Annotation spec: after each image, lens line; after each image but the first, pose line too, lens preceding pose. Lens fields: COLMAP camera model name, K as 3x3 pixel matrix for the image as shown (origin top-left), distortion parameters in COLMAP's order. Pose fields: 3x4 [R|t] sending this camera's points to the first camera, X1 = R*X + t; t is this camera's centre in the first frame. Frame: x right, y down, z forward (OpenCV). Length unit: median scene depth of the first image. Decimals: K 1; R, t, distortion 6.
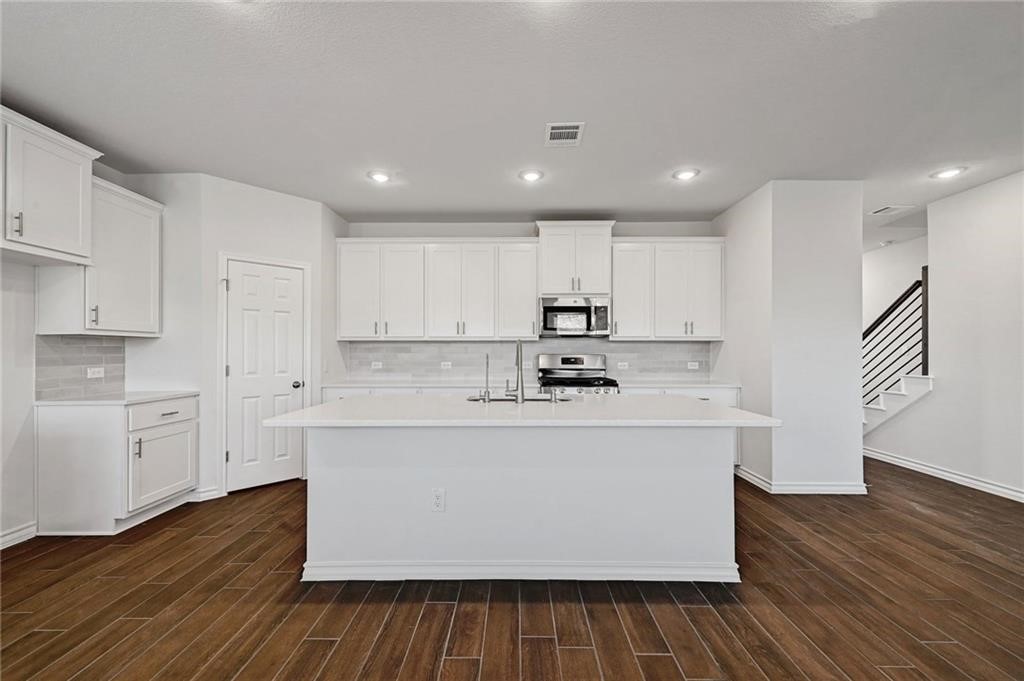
lens RADIAL K [[406.6, 0, 518.0], [0, 406.6, 345.1], [0, 0, 1]] dist [-0.000131, 0.000065]
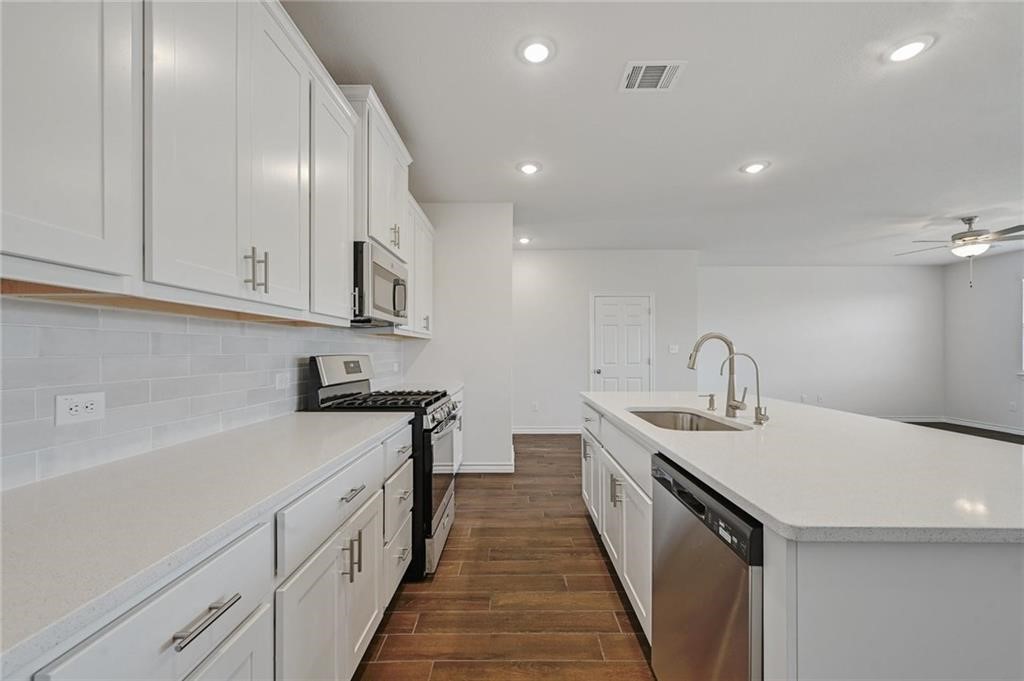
lens RADIAL K [[406.6, 0, 506.0], [0, 406.6, 348.3], [0, 0, 1]] dist [-0.000131, 0.000065]
pose [[0.024446, 0.006516, 0.999680, -0.436520], [-0.013894, 0.999884, -0.006178, 0.014105], [-0.999605, -0.013739, 0.024533, 0.807449]]
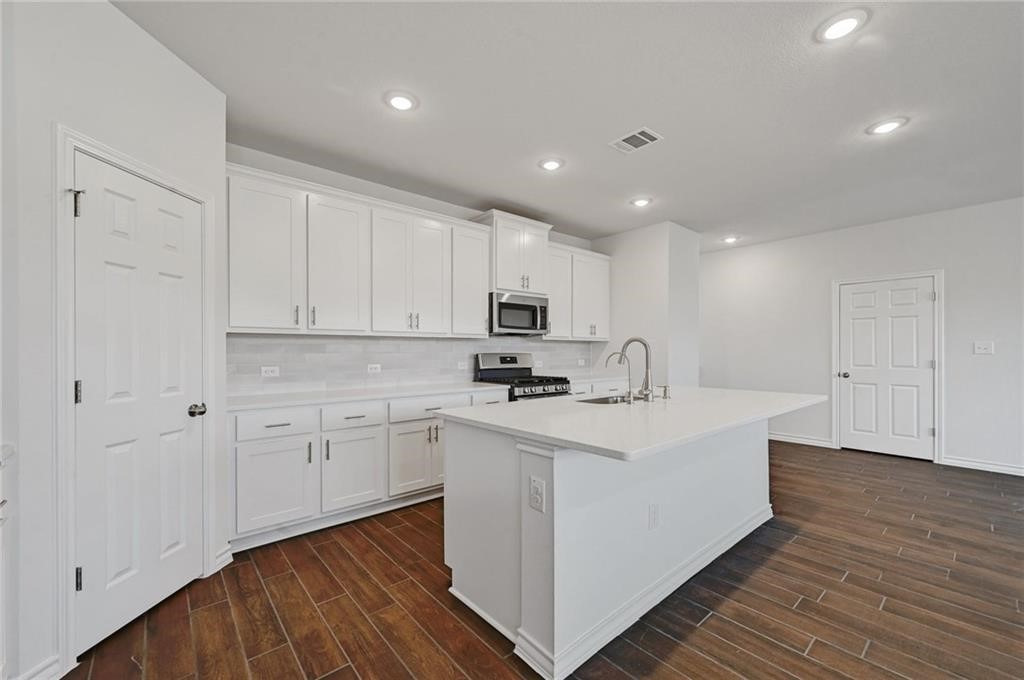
lens RADIAL K [[406.6, 0, 508.4], [0, 406.6, 348.8], [0, 0, 1]] dist [-0.000131, 0.000065]
pose [[0.757450, 0.002064, 0.652890, -0.522408], [-0.007548, 0.999956, 0.005595, 0.006640], [-0.652849, -0.009166, 0.757432, 0.273975]]
